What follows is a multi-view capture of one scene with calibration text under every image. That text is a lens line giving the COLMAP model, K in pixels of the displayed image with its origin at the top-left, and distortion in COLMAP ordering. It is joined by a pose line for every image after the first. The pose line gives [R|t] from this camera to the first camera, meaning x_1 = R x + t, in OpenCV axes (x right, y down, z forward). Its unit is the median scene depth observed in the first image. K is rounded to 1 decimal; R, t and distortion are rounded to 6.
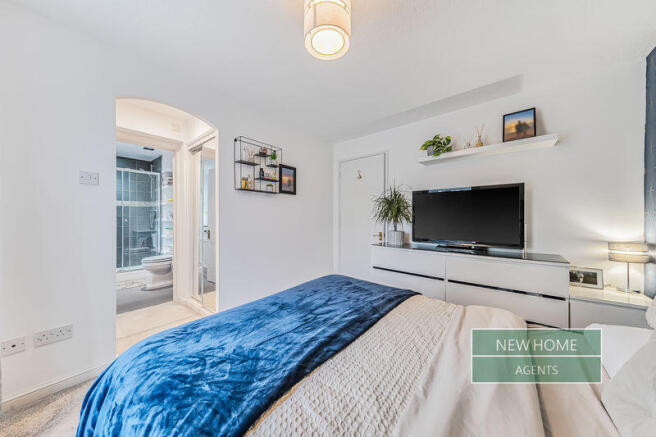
lens RADIAL K [[220.6, 0, 328.0], [0, 220.6, 218.5], [0, 0, 1]] dist [0.000514, 0.000014]
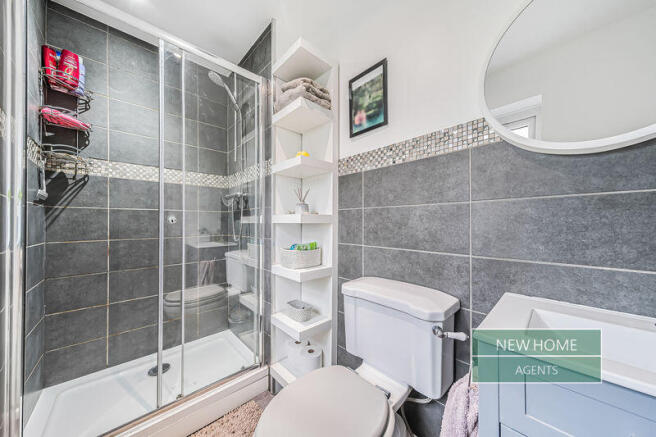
lens RADIAL K [[226.2, 0, 325.7], [0, 226.2, 222.6], [0, 0, 1]] dist [0.000463, 0.000012]
pose [[0.986685, -0.002343, -0.162629, -0.595473], [0.000889, 0.999959, -0.009016, 0.013039], [0.162643, 0.008751, 0.986646, 0.659907]]
